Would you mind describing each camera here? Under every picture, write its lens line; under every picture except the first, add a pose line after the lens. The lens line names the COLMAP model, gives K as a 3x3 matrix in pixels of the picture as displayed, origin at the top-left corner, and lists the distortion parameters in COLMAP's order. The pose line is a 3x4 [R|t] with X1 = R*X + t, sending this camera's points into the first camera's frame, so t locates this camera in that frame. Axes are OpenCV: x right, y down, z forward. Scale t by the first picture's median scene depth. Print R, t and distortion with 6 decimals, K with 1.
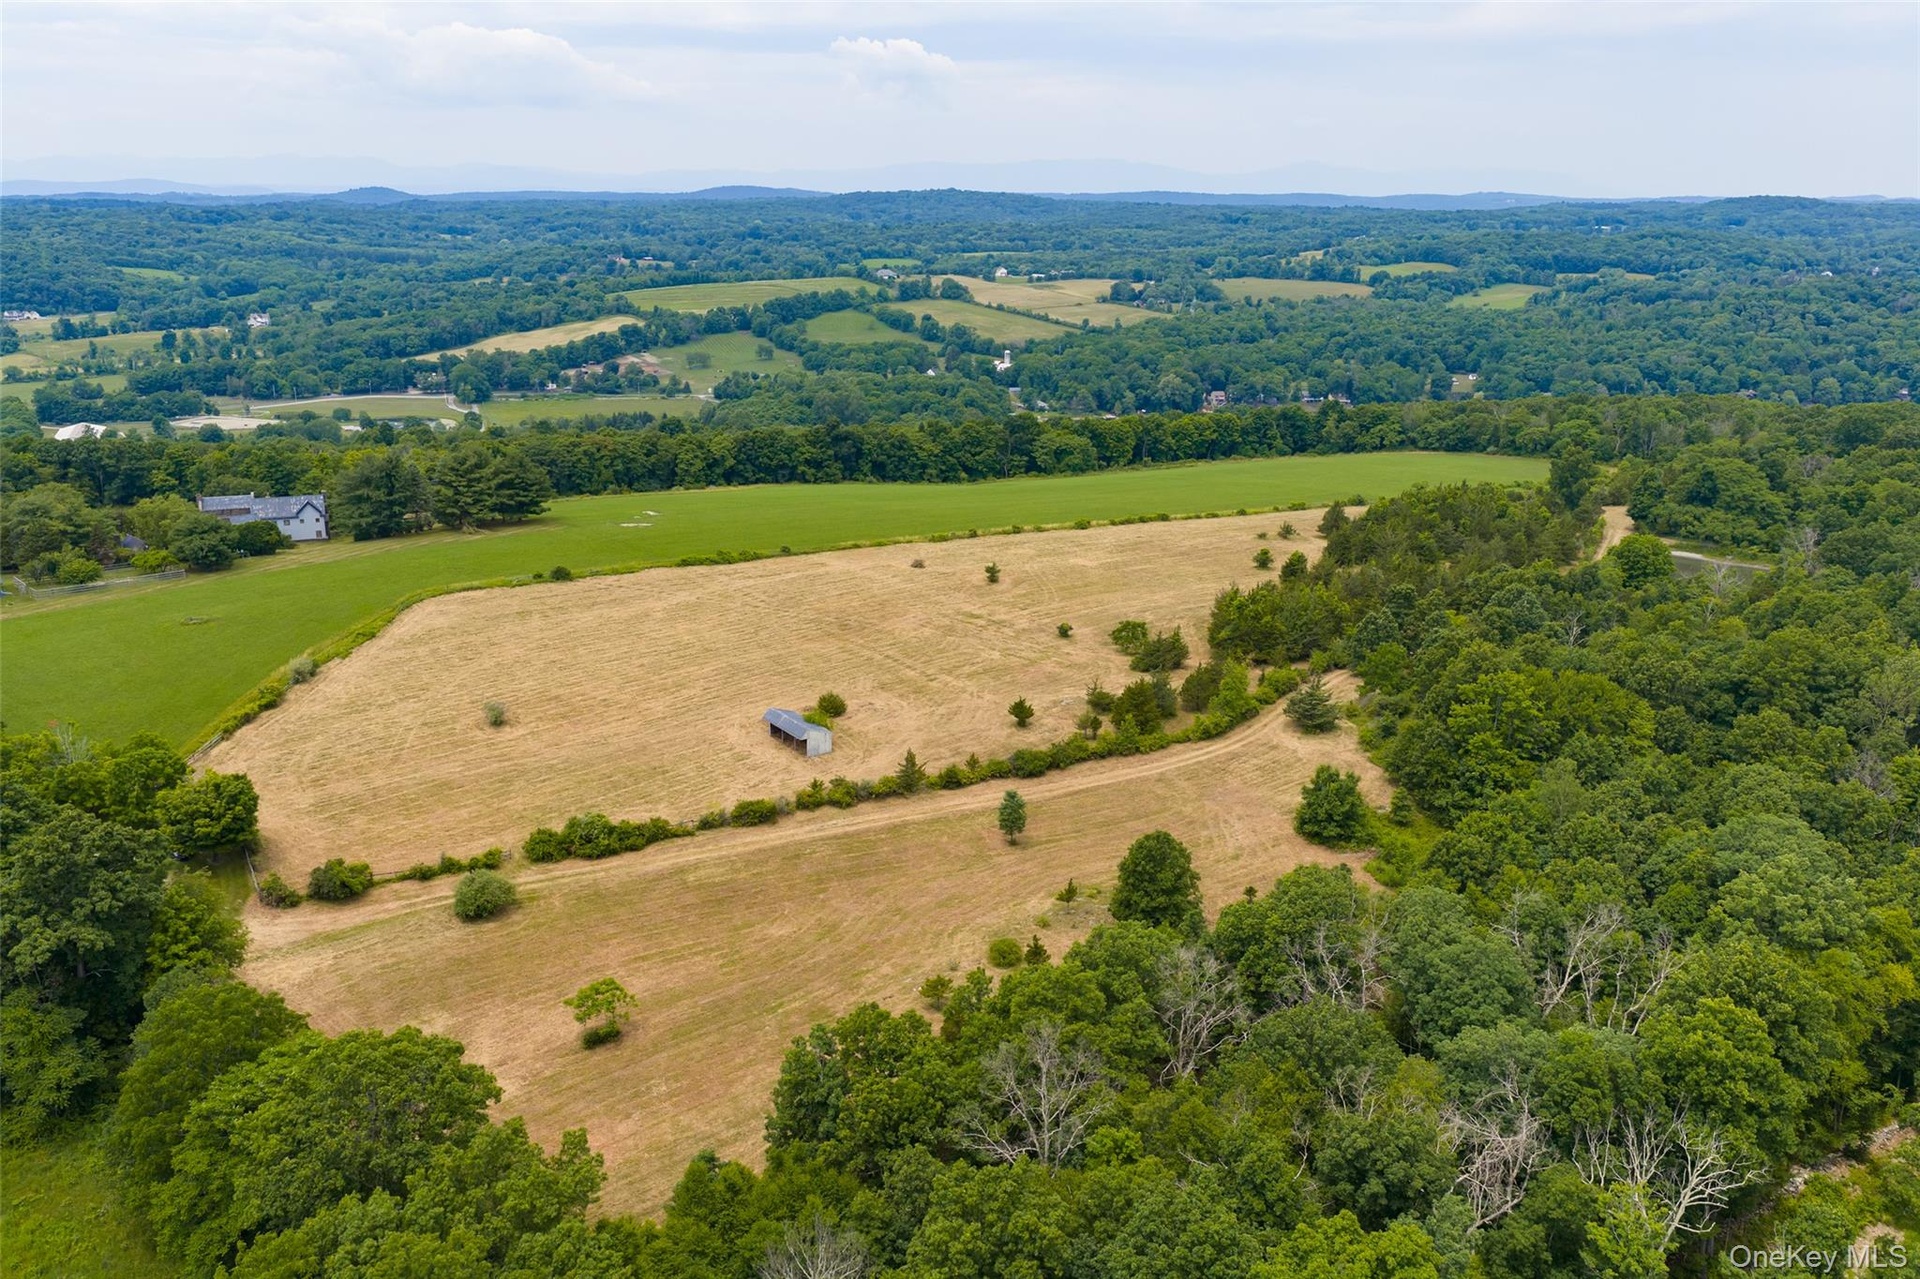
lens RADIAL K [[1607.0, 0, 960.0], [0, 1607.0, 639.5], [0, 0, 1]] dist [0.032894, -0.061266]
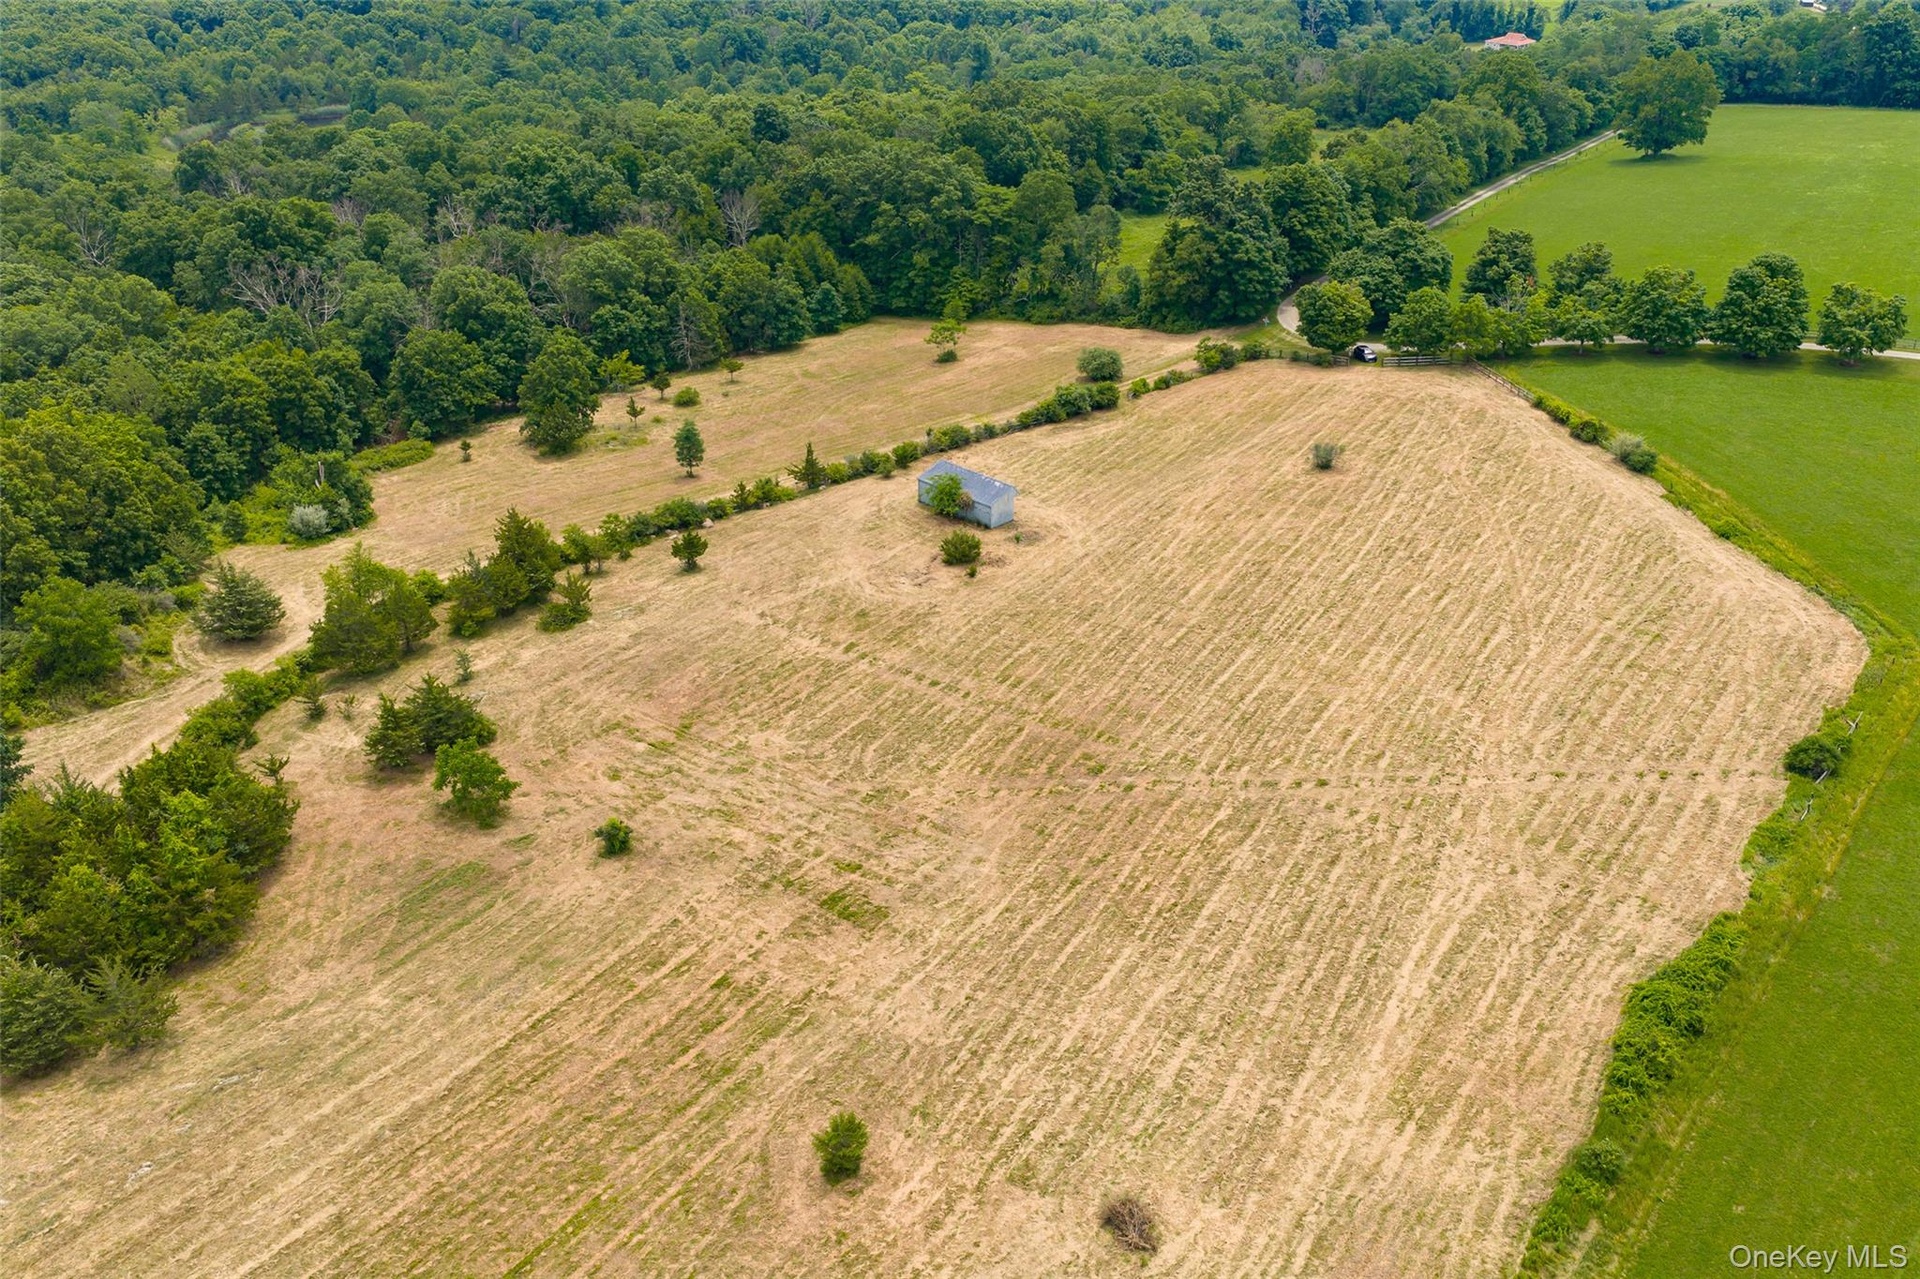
lens RADIAL K [[1607.0, 0, 960.0], [0, 1607.0, 639.5], [0, 0, 1]] dist [0.032894, -0.061266]
pose [[-0.976664, 0.076625, -0.200639, 0.012027], [-0.084000, 0.723498, 0.685196, -0.076389], [0.197665, 0.686060, -0.700178, 0.280346]]
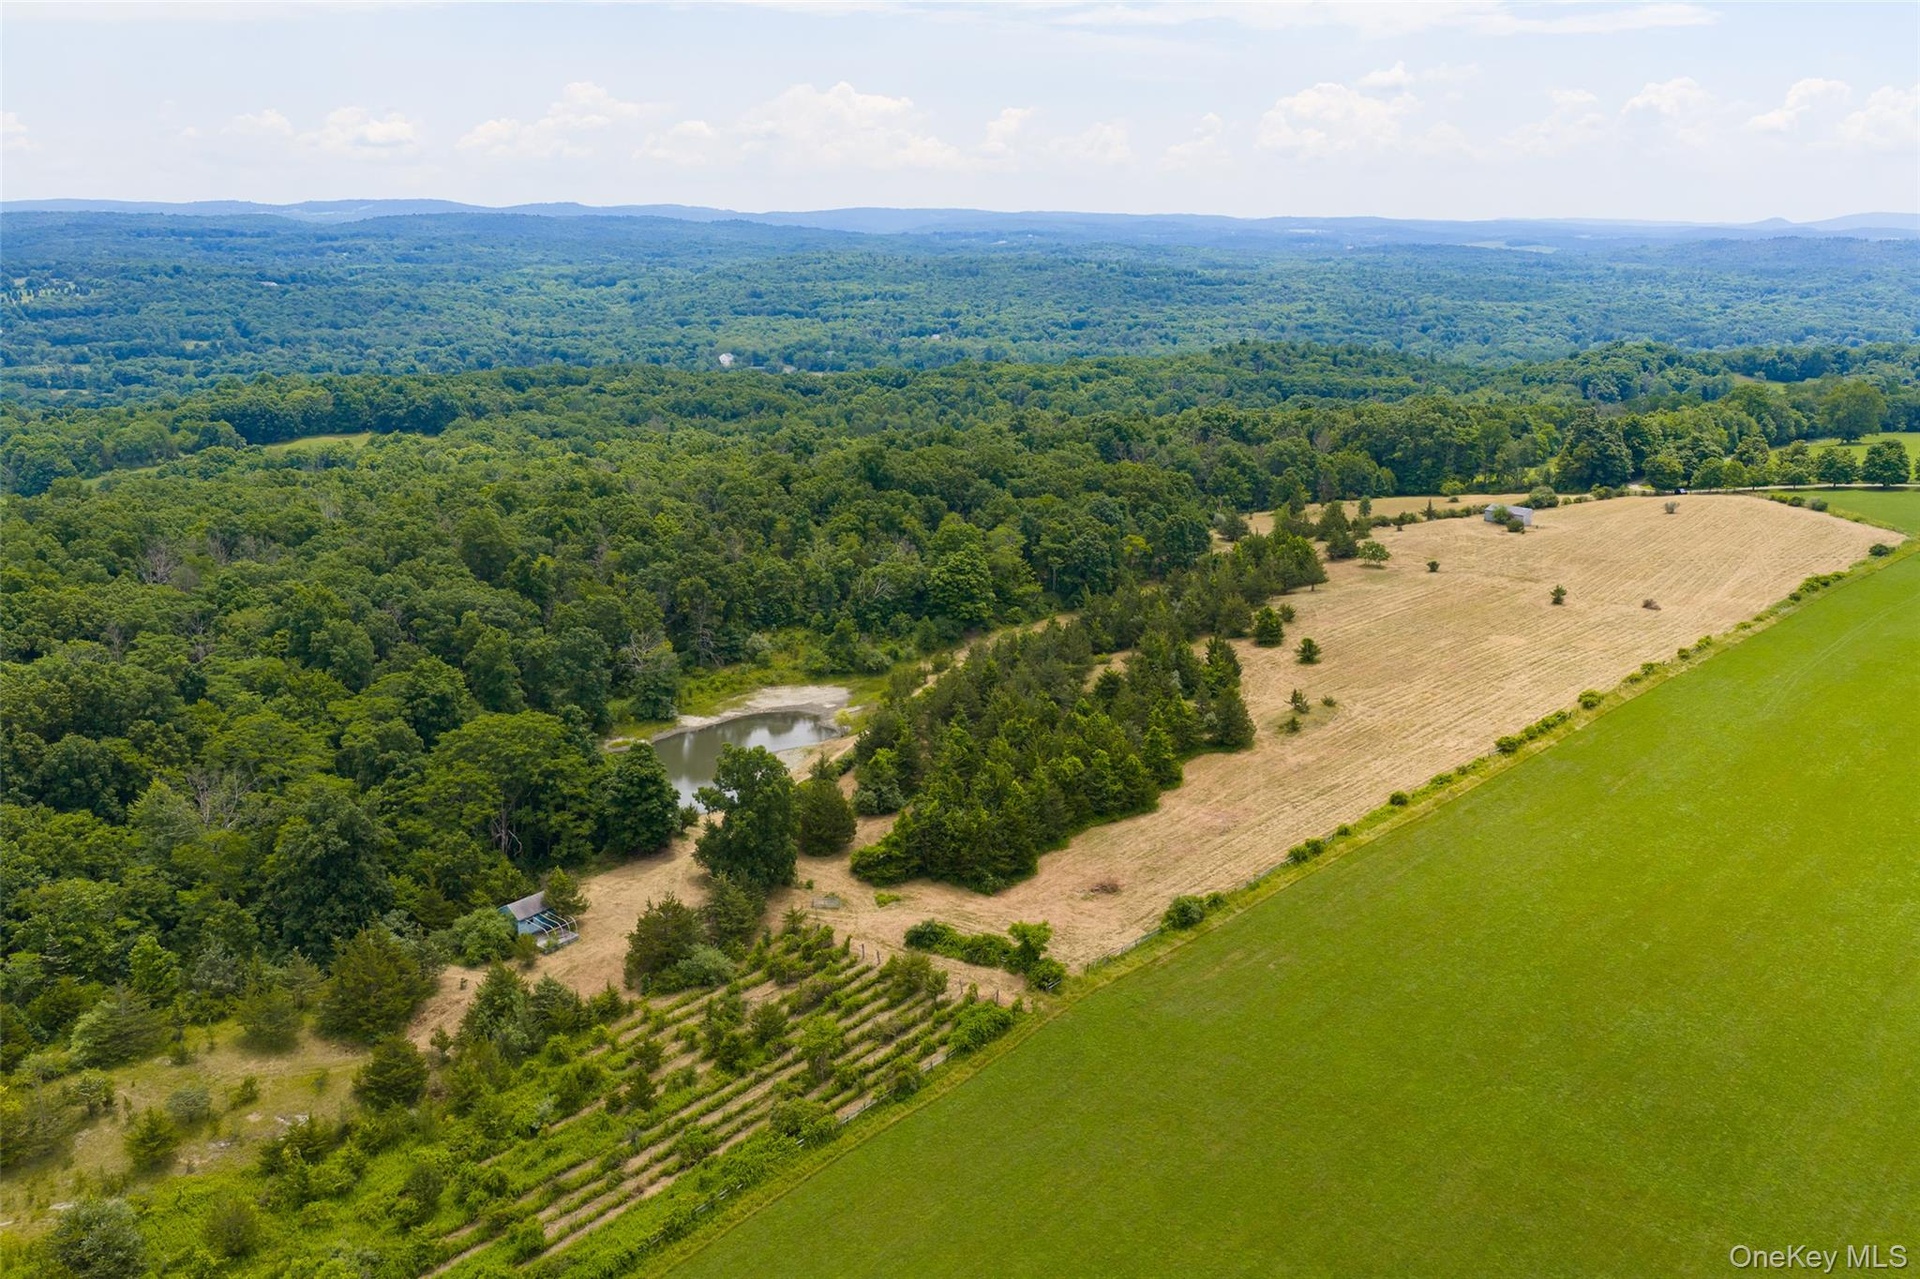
lens RADIAL K [[1607.0, 0, 960.0], [0, 1607.0, 639.5], [0, 0, 1]] dist [0.032894, -0.061266]
pose [[-0.997331, -0.001786, -0.072995, 0.115411], [-0.037906, 0.867098, 0.496693, -0.123936], [0.062407, 0.498134, -0.864851, 0.458150]]
